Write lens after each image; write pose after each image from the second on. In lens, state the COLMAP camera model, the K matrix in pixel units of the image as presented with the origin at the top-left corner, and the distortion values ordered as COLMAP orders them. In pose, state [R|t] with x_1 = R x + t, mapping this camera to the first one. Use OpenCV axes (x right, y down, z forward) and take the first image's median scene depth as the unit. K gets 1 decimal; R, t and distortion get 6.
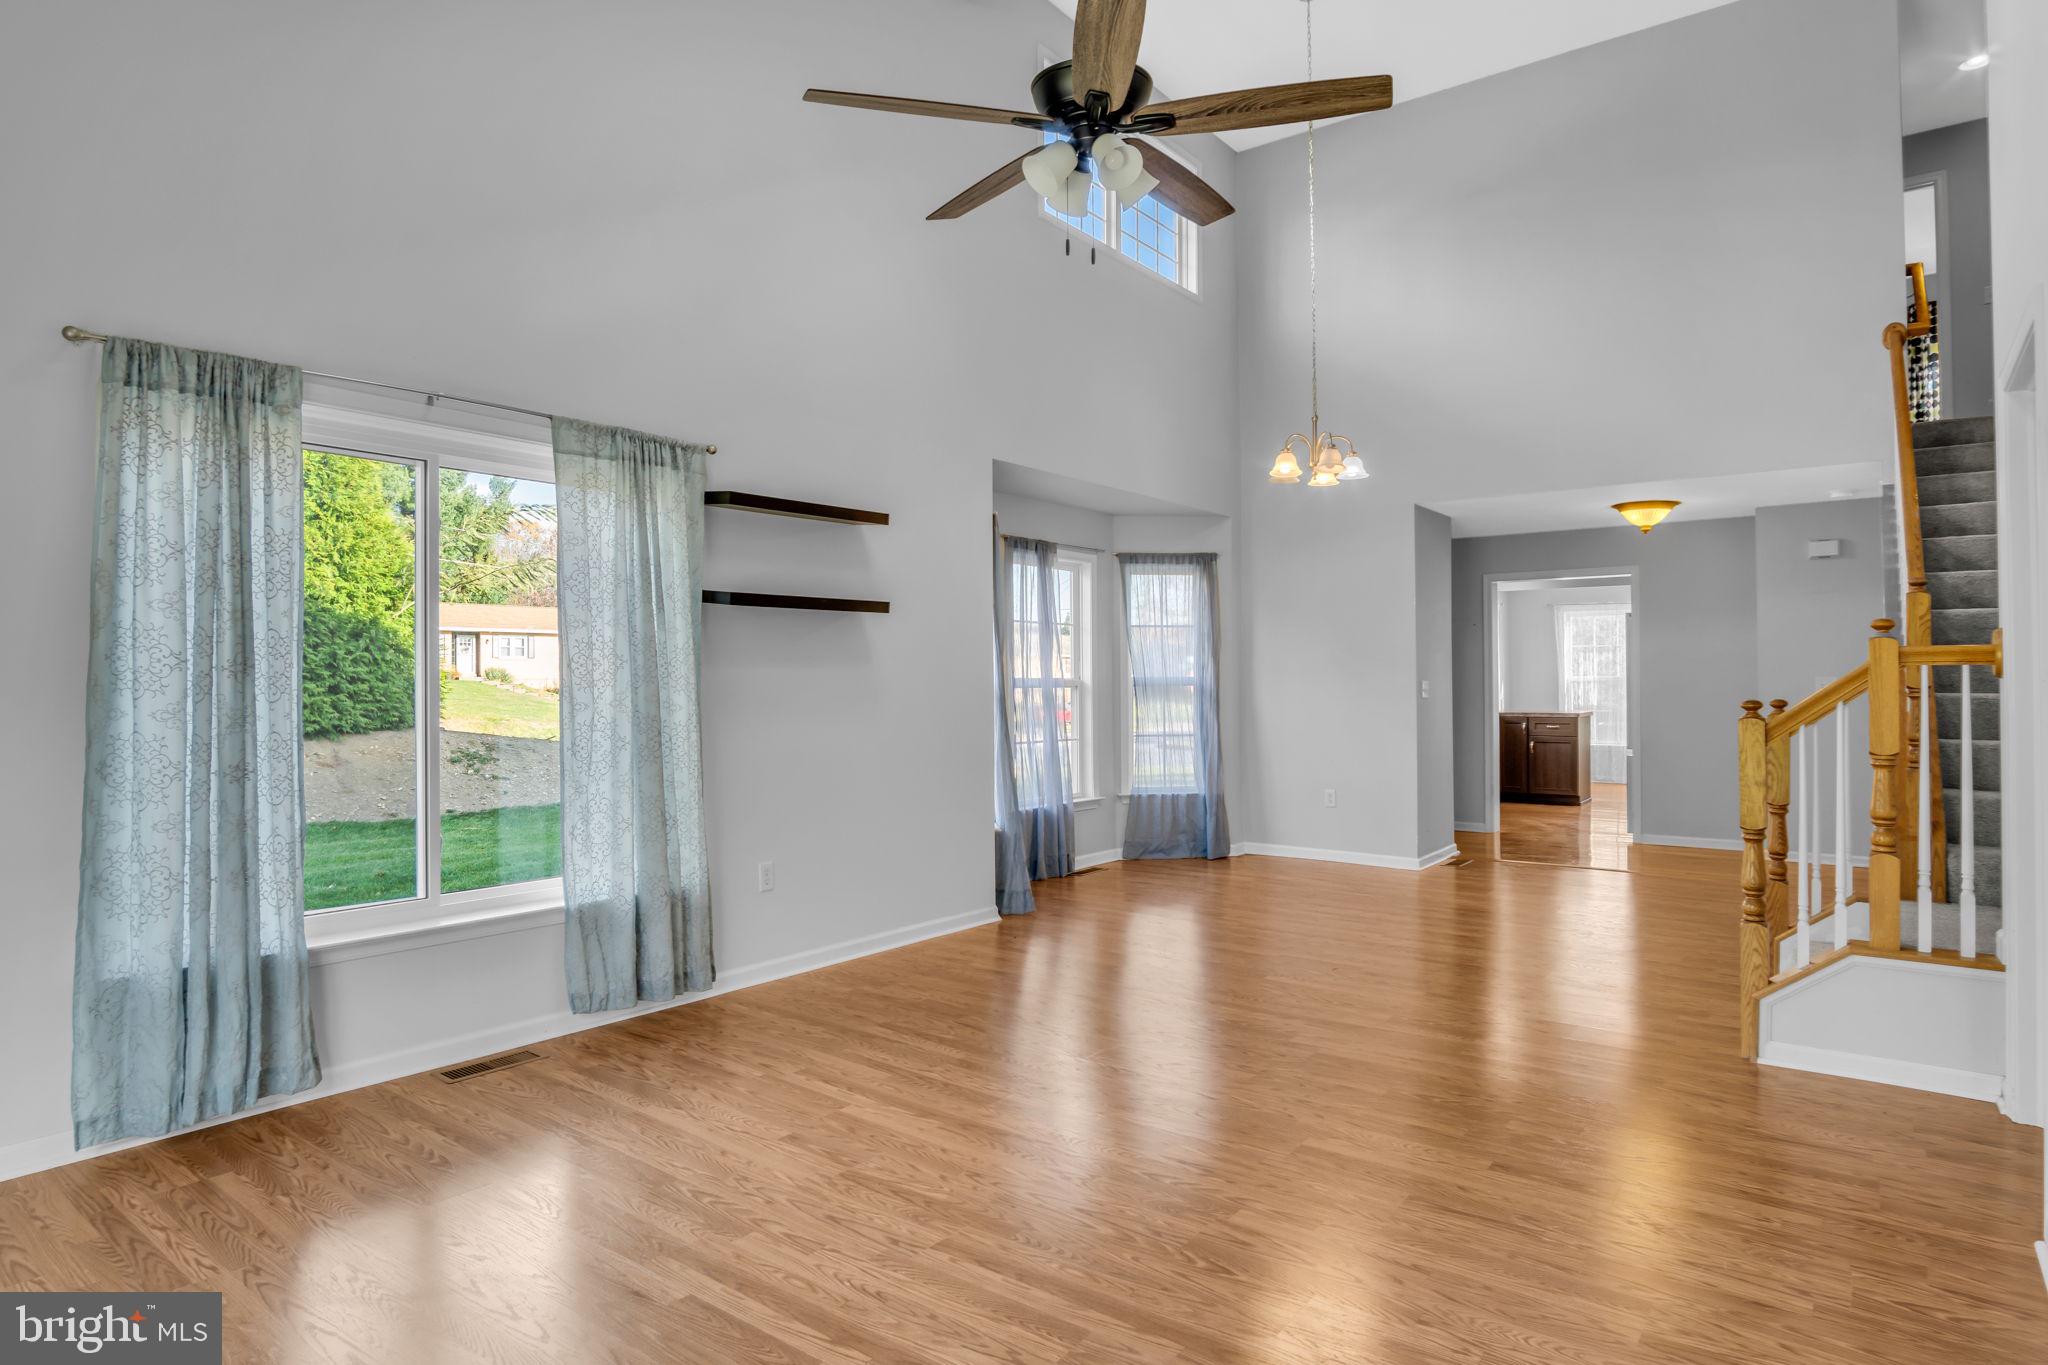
lens RADIAL K [[1118.2, 0, 1024.9], [0, 1118.2, 682.1], [0, 0, 1]] dist [-0.025963, 0.008838]
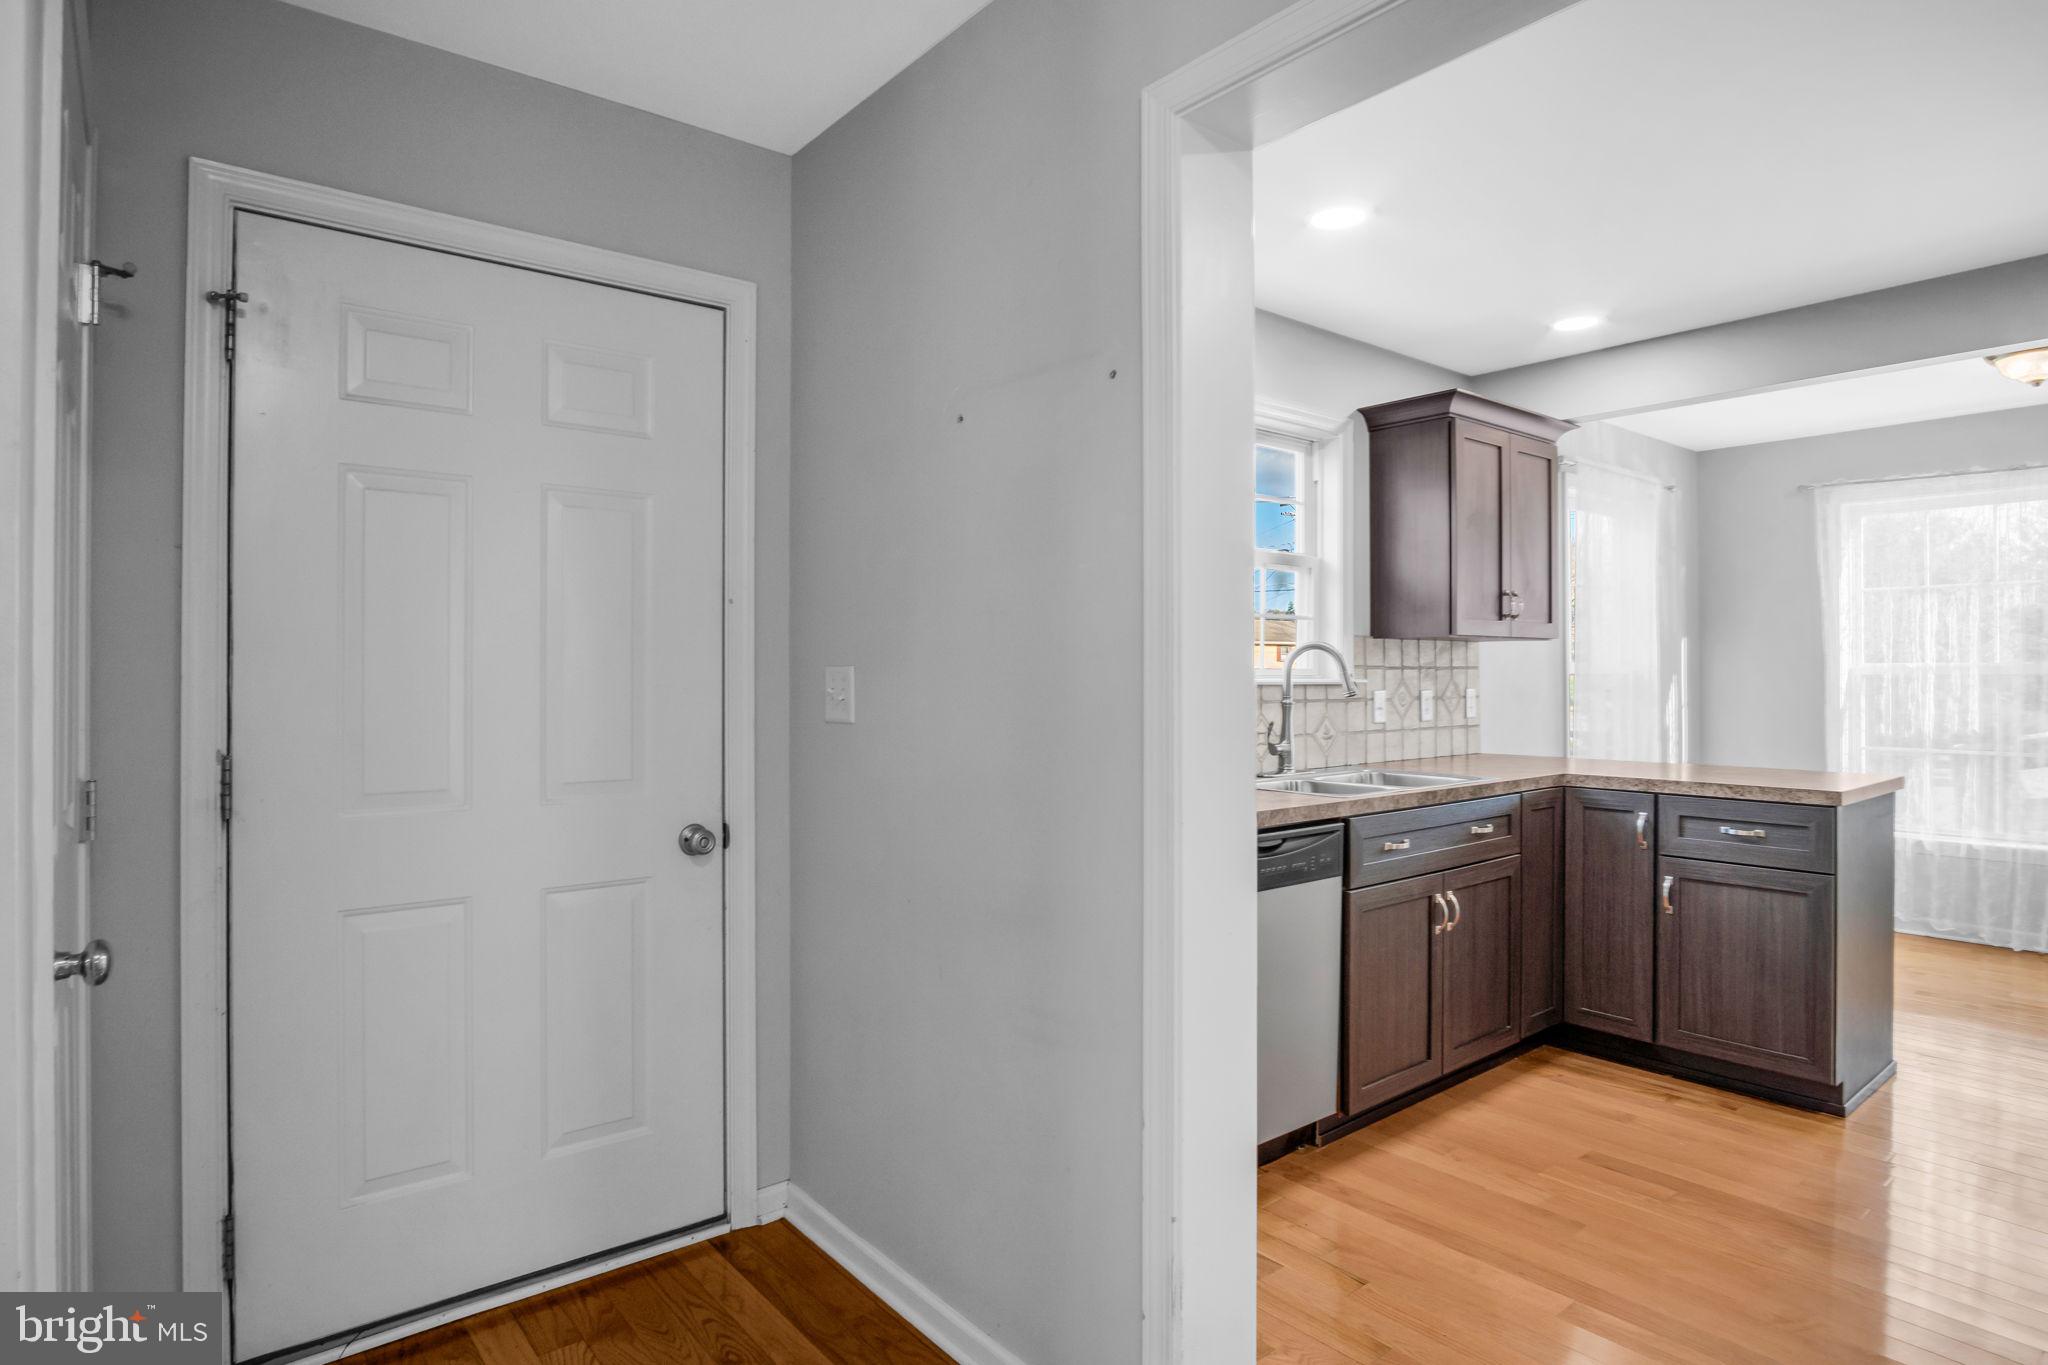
lens RADIAL K [[1118.2, 0, 1020.3], [0, 1118.2, 658.9], [0, 0, 1]] dist [-0.025963, 0.008838]
pose [[0.978714, 0.007929, -0.205077, 0.347759], [-0.009304, 0.999940, -0.005740, -0.001744], [0.205019, 0.007526, 0.978729, 0.675580]]
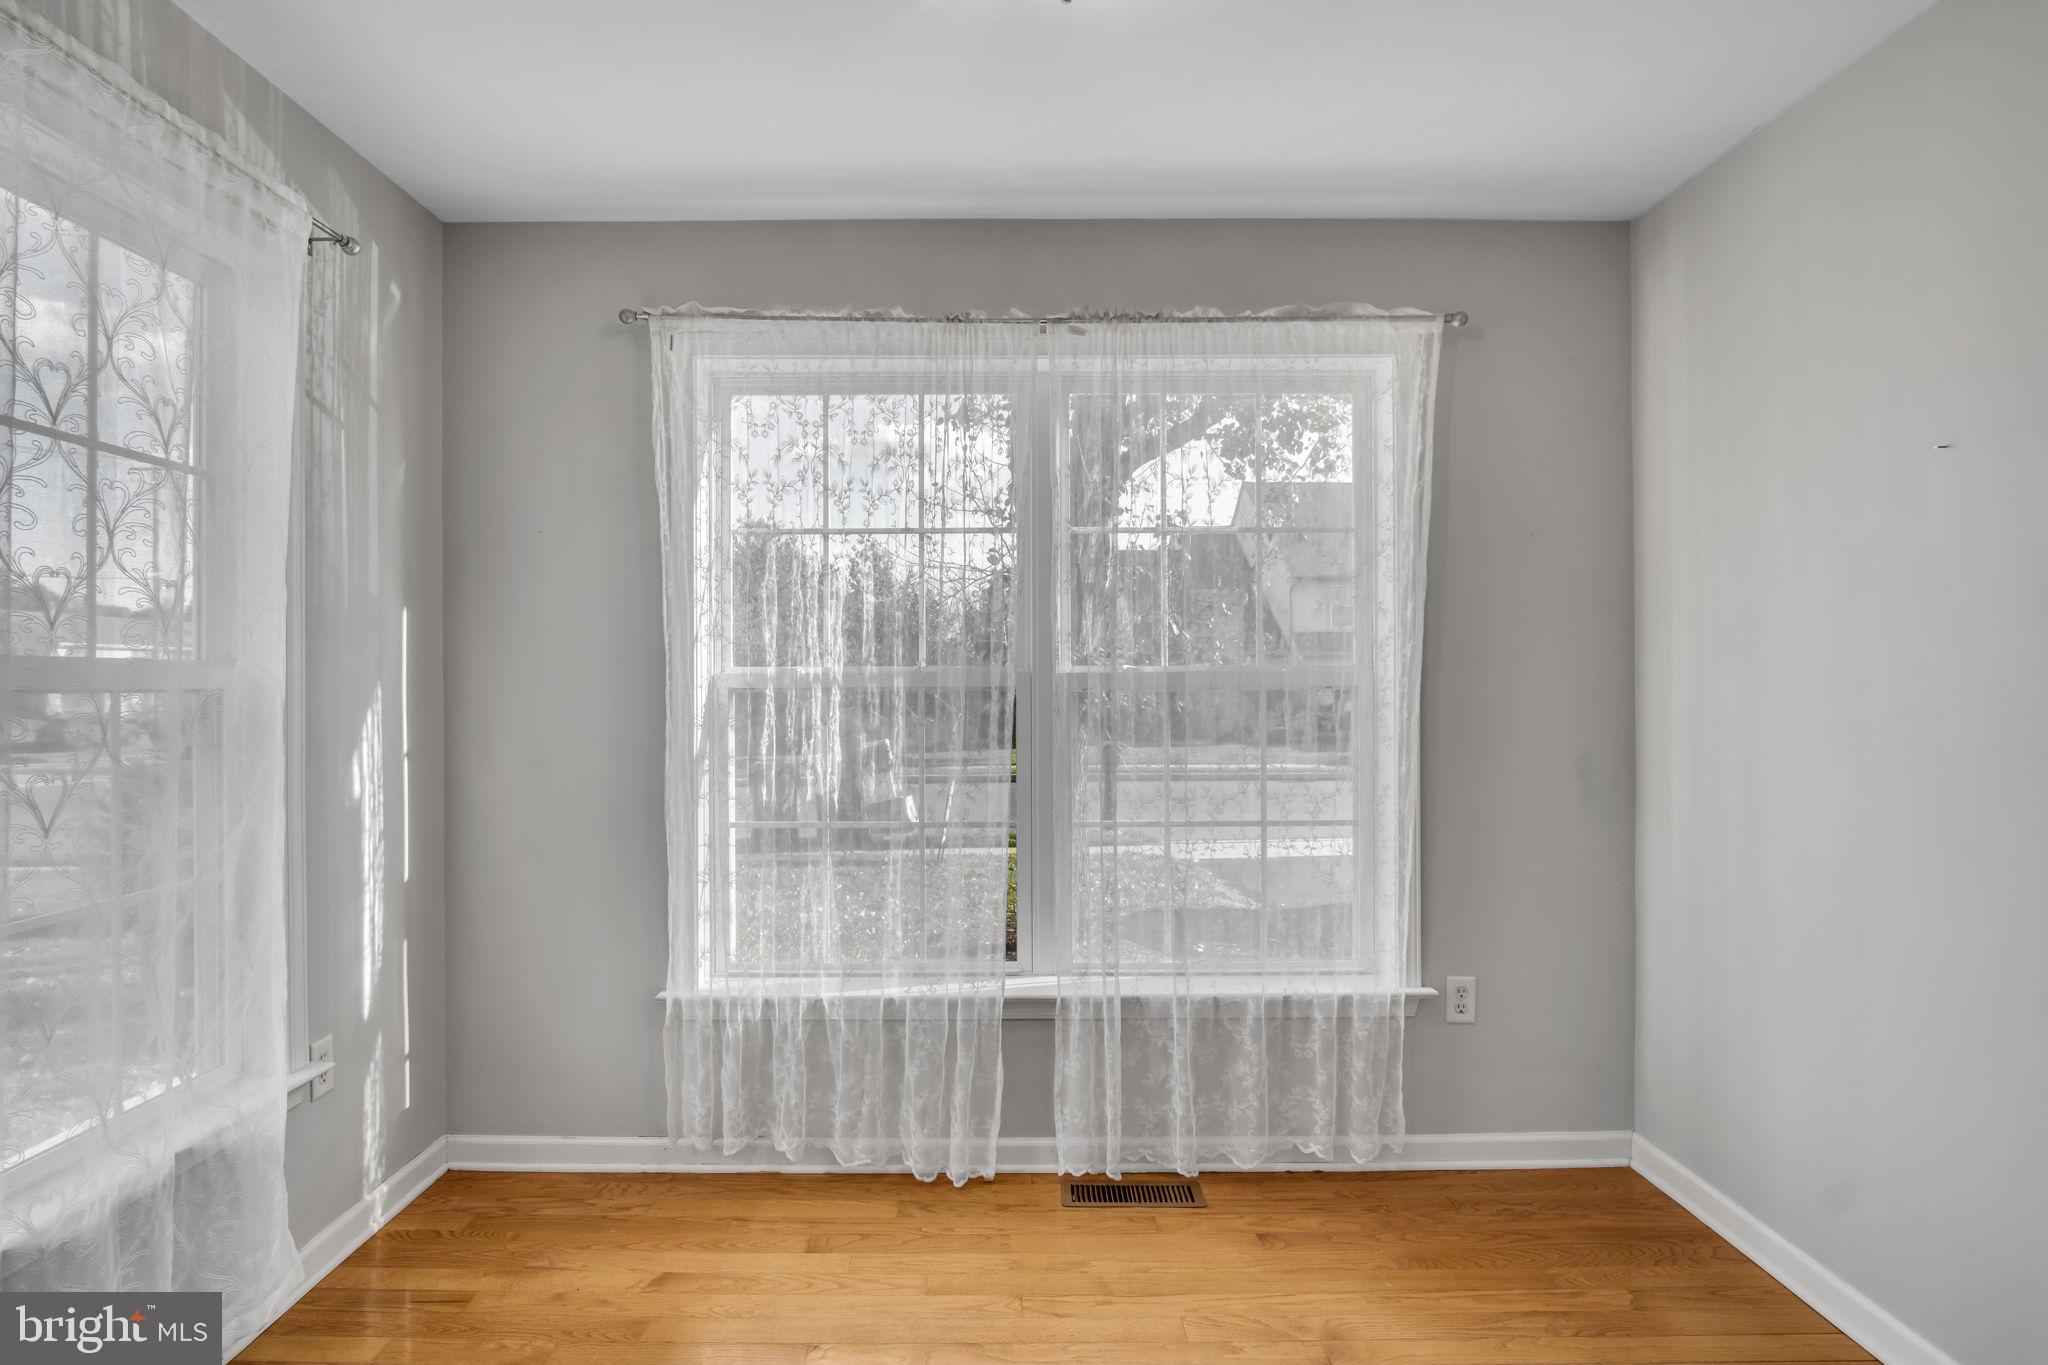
lens RADIAL K [[1118.2, 0, 1035.6], [0, 1118.2, 682.7], [0, 0, 1]] dist [-0.025963, 0.008838]
pose [[0.779974, 0.006240, 0.625781, 0.505609], [-0.005577, 0.999980, -0.003020, -0.001947], [-0.625787, -0.001134, 0.779993, 0.983768]]
